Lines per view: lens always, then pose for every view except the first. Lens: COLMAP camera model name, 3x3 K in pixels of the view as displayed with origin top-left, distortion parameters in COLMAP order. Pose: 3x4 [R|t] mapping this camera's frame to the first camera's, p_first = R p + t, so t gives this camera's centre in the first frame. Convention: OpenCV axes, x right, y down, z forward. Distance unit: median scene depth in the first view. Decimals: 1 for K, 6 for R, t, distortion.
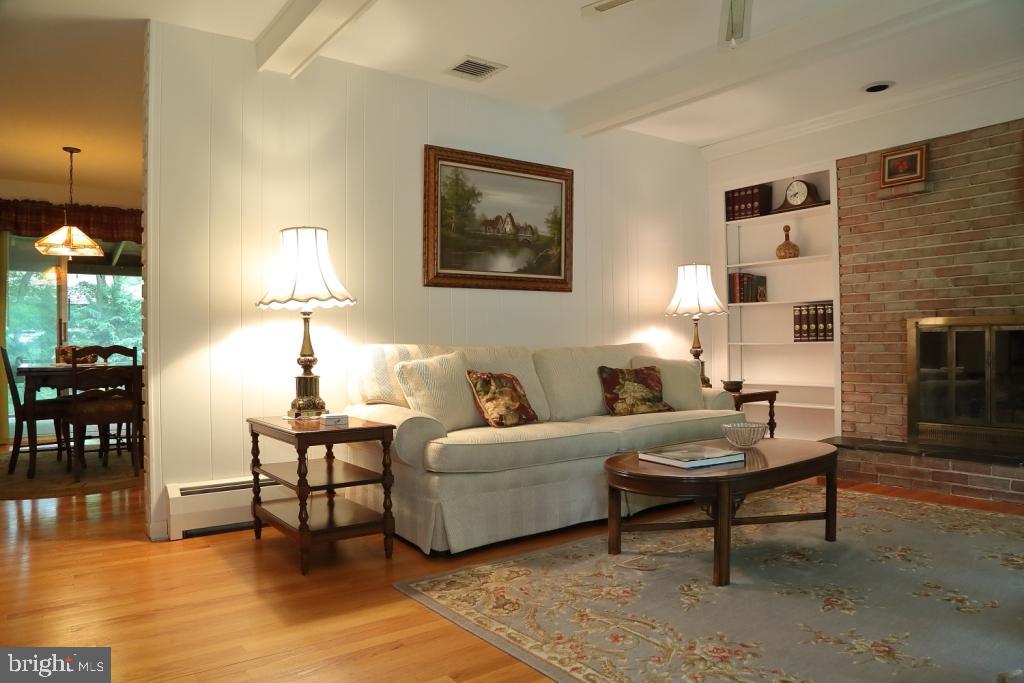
lens RADIAL K [[700.4, 0, 513.6], [0, 700.4, 347.1], [0, 0, 1]] dist [-0.107229, 0.049299]
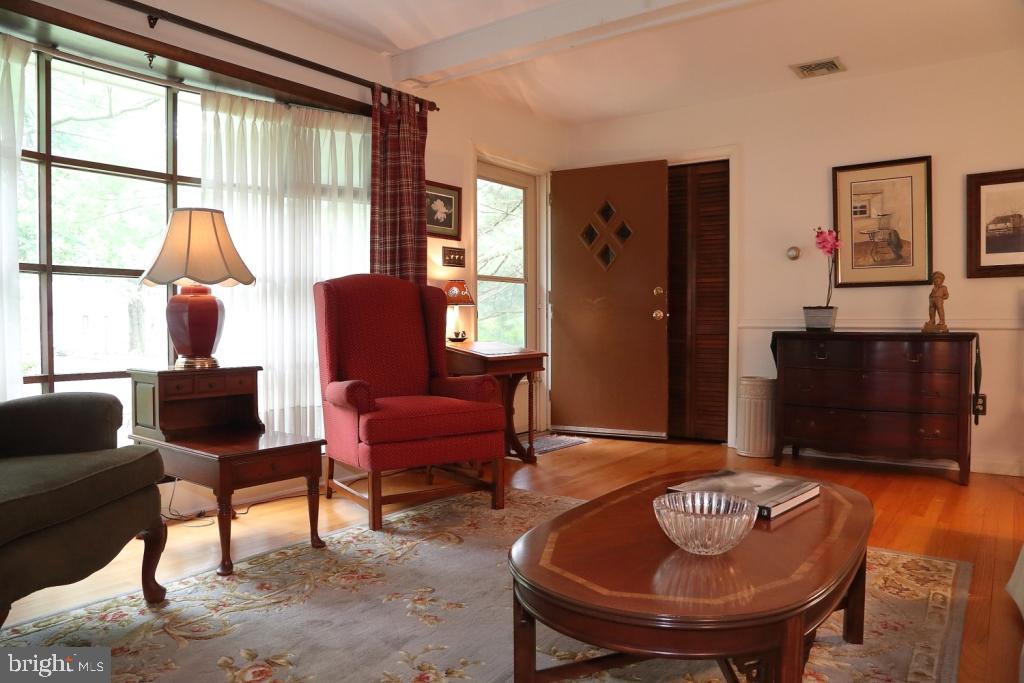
lens RADIAL K [[700.4, 0, 511.4], [0, 700.4, 339.6], [0, 0, 1]] dist [-0.107229, 0.049299]
pose [[-0.956931, 0.020251, -0.289609, 0.456581], [0.012077, 0.999477, 0.029985, -0.006373], [0.290065, 0.025196, -0.956675, 1.086845]]
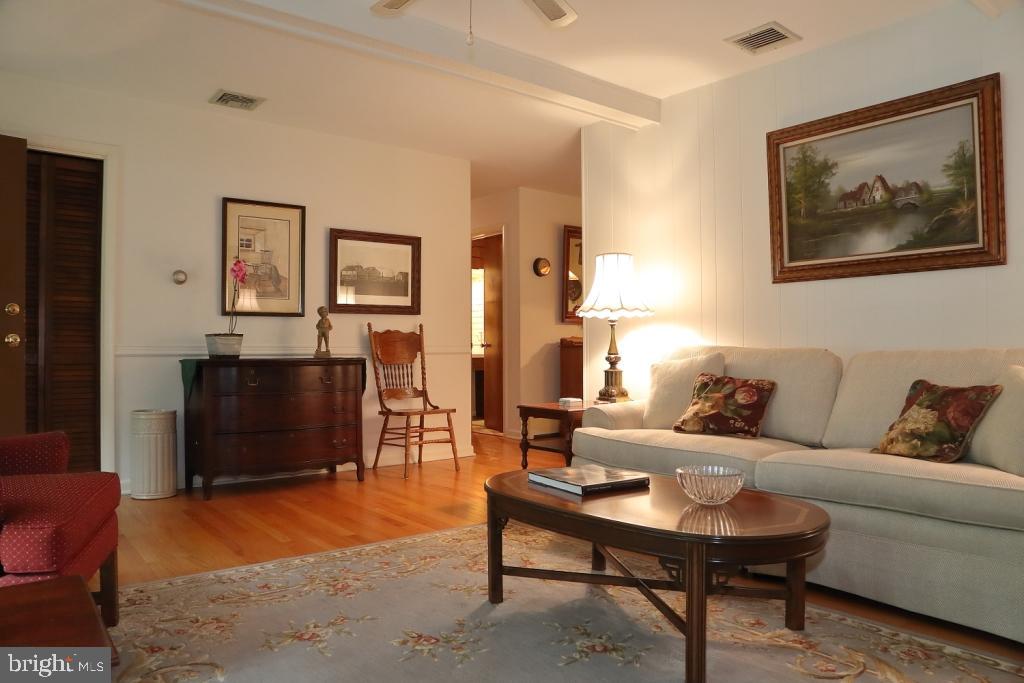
lens RADIAL K [[700.4, 0, 510.6], [0, 700.4, 344.1], [0, 0, 1]] dist [-0.107229, 0.049299]
pose [[0.038955, 0.005683, -0.999225, 0.779749], [-0.001469, 0.999983, 0.005630, -0.010496], [0.999240, 0.001248, 0.038963, 0.607702]]
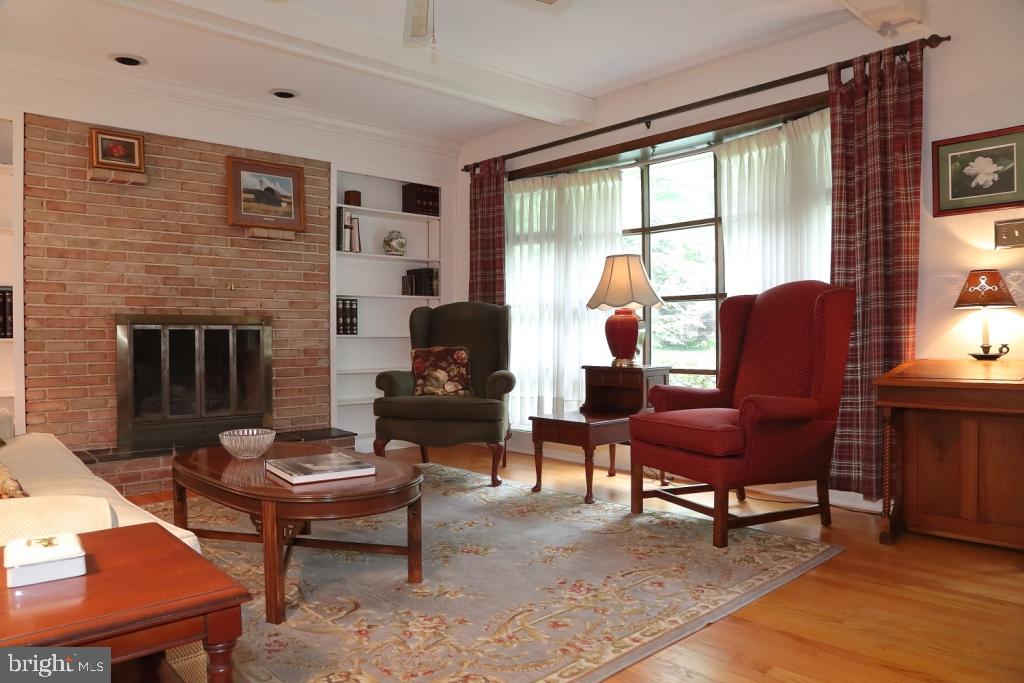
lens RADIAL K [[700.4, 0, 518.9], [0, 700.4, 336.8], [0, 0, 1]] dist [-0.107229, 0.049299]
pose [[-0.114171, 0.013176, 0.993374, -0.431695], [0.011860, 0.999859, -0.011899, 0.006905], [-0.993390, 0.010423, -0.114311, 0.594479]]
